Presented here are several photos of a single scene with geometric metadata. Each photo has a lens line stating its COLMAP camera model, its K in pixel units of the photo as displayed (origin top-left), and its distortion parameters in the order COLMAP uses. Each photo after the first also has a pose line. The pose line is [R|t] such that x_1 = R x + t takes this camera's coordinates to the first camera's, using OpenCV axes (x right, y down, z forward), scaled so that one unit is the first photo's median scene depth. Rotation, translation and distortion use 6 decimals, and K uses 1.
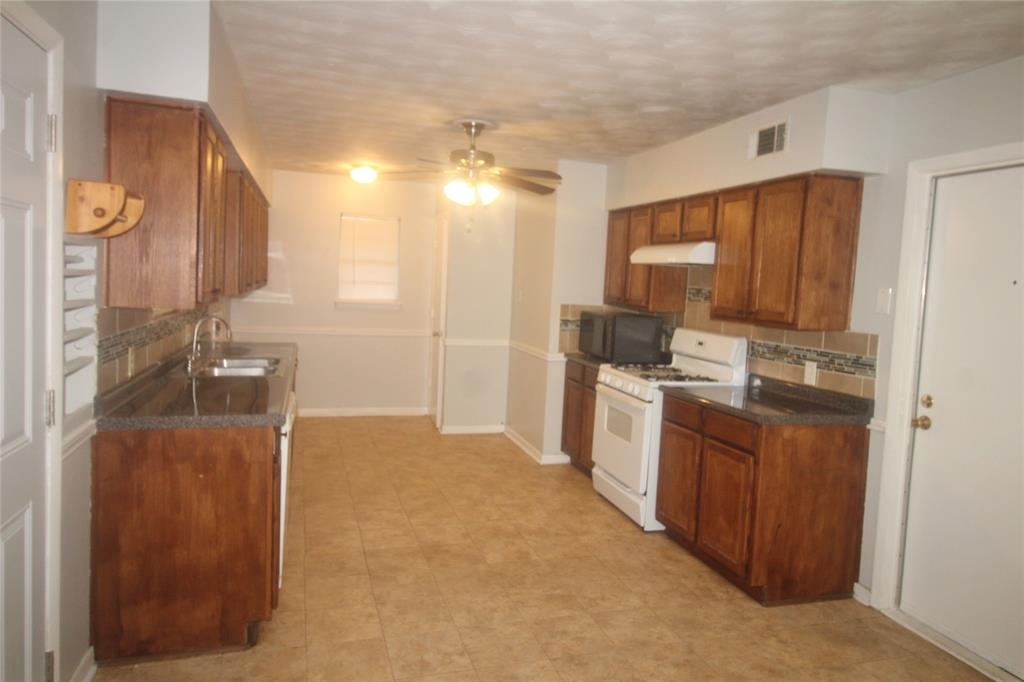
lens RADIAL K [[679.2, 0, 510.1], [0, 679.2, 328.4], [0, 0, 1]] dist [0.007143, -0.000443]
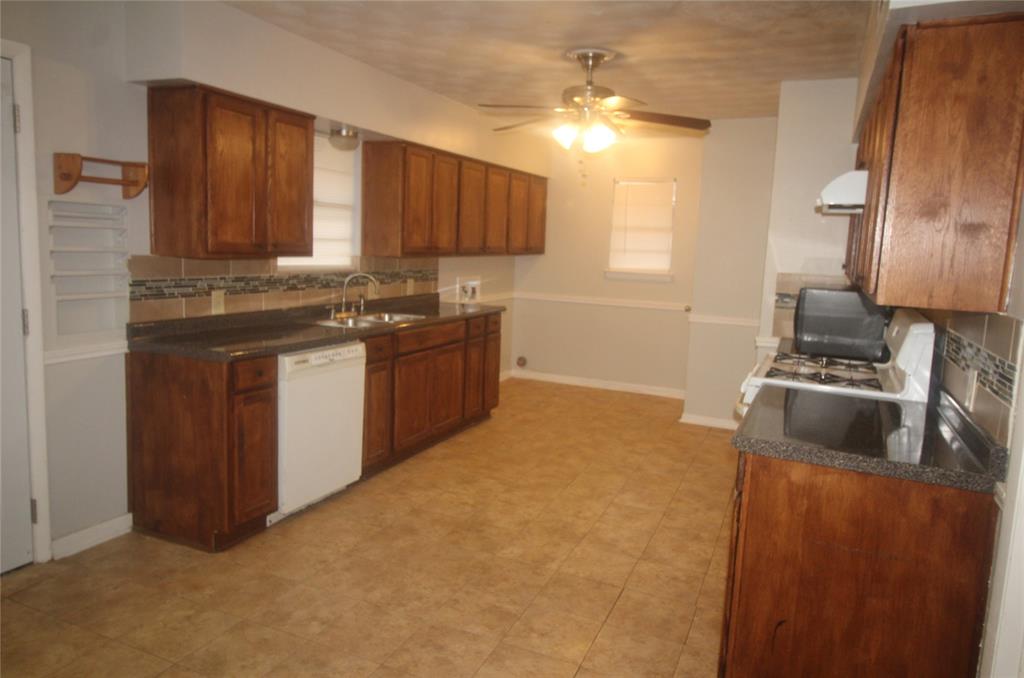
lens RADIAL K [[679.2, 0, 510.1], [0, 679.2, 326.4], [0, 0, 1]] dist [0.007143, -0.000443]
pose [[0.751390, 0.065700, -0.656579, 0.517085], [-0.049822, 0.997839, 0.042831, 0.009526], [0.657975, 0.000529, 0.753040, 0.329280]]
